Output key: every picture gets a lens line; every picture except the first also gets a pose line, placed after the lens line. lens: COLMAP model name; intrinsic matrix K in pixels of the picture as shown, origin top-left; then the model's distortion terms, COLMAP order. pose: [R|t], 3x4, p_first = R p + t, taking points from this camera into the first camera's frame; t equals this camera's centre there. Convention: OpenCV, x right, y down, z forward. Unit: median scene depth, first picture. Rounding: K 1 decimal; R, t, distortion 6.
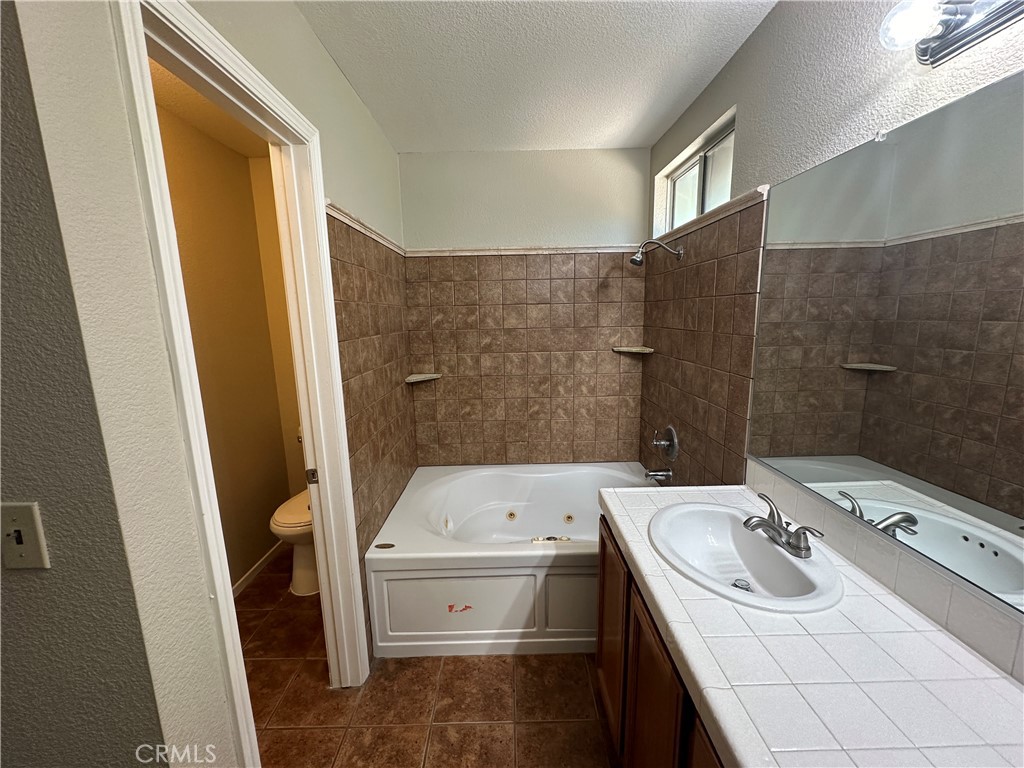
lens RADIAL K [[408.4, 0, 512.4], [0, 408.4, 386.3], [0, 0, 1]] dist [-0.002308, 0.000914]
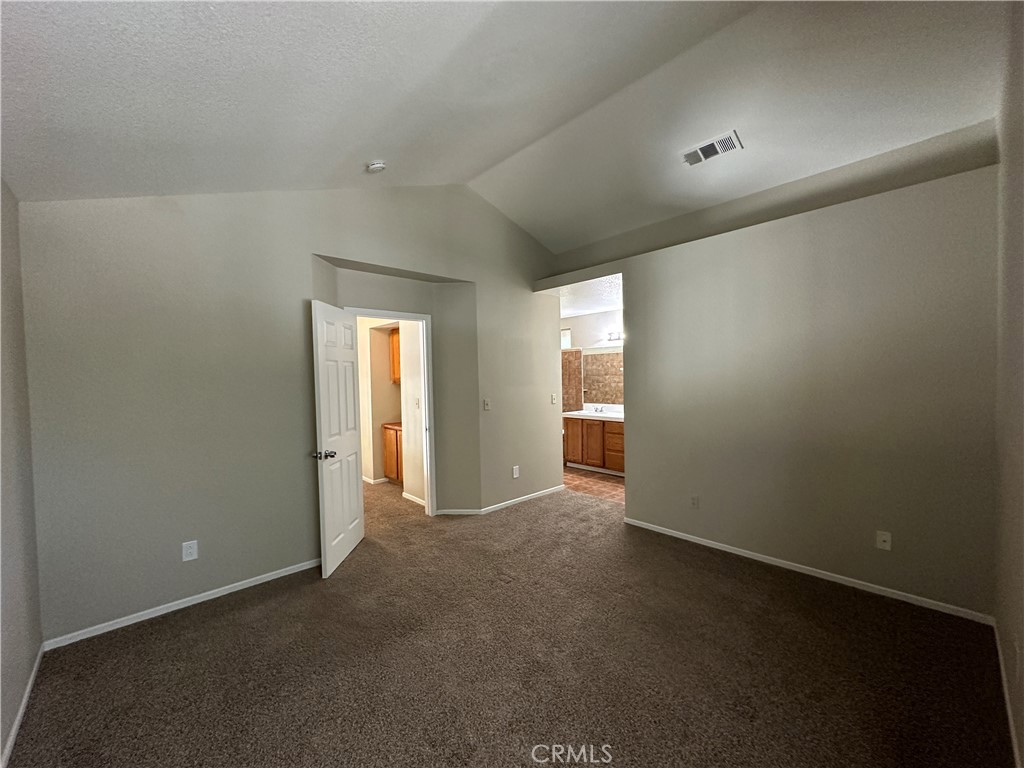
lens RADIAL K [[408.4, 0, 511.9], [0, 408.4, 383.7], [0, 0, 1]] dist [-0.002308, 0.000914]
pose [[0.740920, -0.009721, 0.671523, -2.184553], [0.121870, 0.985241, -0.120202, 0.285703], [-0.660443, 0.170898, 0.731169, -1.308889]]
